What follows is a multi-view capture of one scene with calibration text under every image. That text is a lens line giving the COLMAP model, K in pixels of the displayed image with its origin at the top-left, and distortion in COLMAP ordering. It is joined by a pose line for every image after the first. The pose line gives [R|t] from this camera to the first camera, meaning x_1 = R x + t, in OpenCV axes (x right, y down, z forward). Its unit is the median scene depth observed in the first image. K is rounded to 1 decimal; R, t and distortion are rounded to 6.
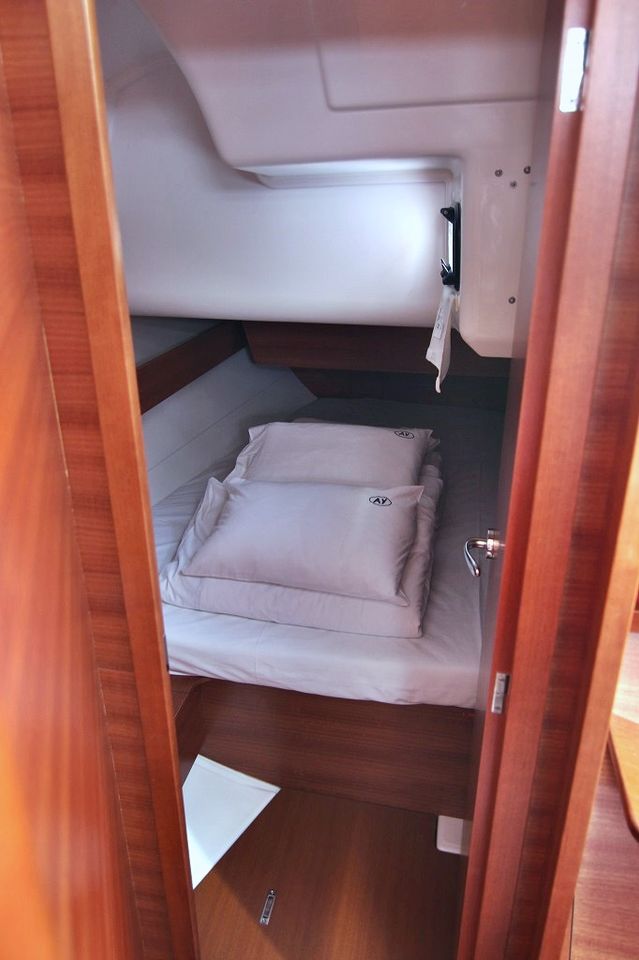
lens RADIAL K [[681.3, 0, 320.9], [0, 681.3, 480.6], [0, 0, 1]] dist [0.006561, -0.024445]
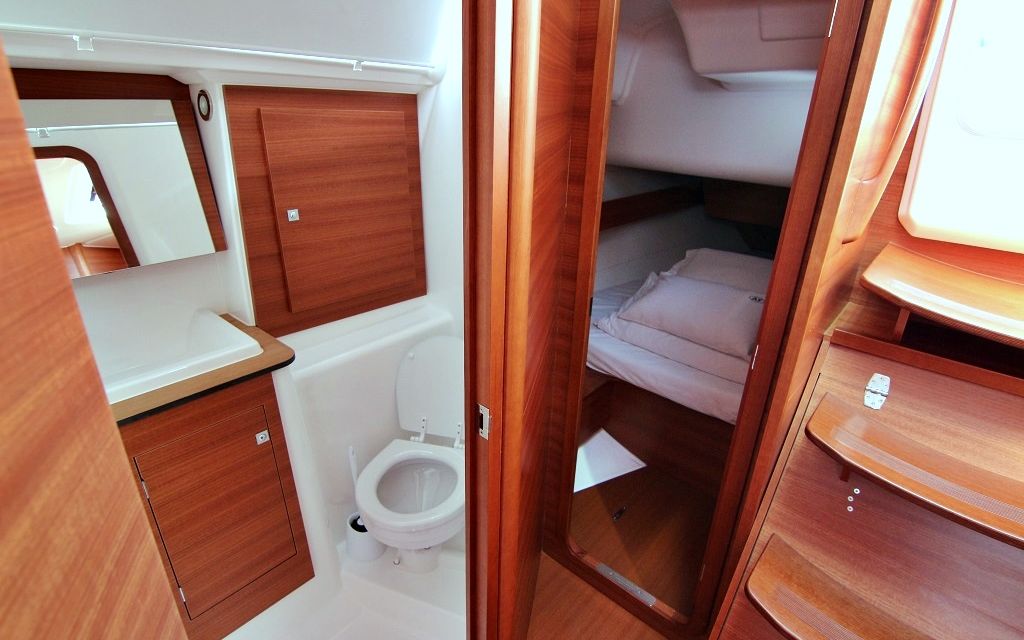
lens RADIAL K [[519.0, 0, 515.7], [0, 519.0, 315.5], [0, 0, 1]] dist [-0.001217, -0.015723]
pose [[0.868585, 0.218389, -0.444822, 0.278096], [-0.226732, 0.973323, 0.035132, 0.284339], [0.440628, 0.070340, 0.894930, -0.488392]]
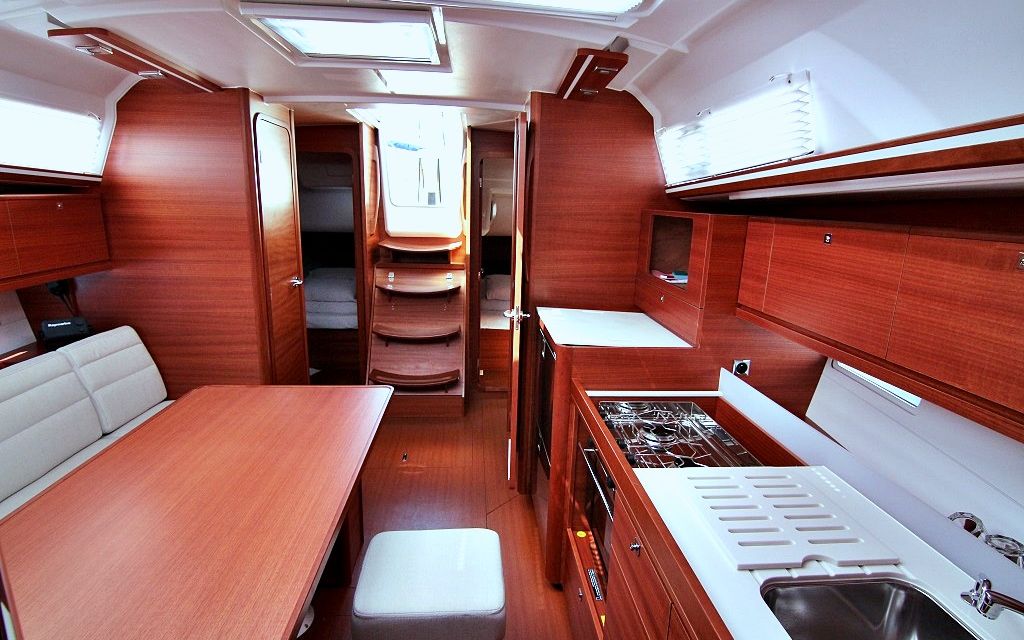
lens RADIAL K [[519.0, 0, 515.7], [0, 519.0, 315.5], [0, 0, 1]] dist [-0.001217, -0.015723]
pose [[0.959302, -0.036527, 0.280010, 0.283069], [0.085402, 0.982691, -0.164391, 1.388925], [-0.269159, 0.181614, 0.945817, -3.256082]]
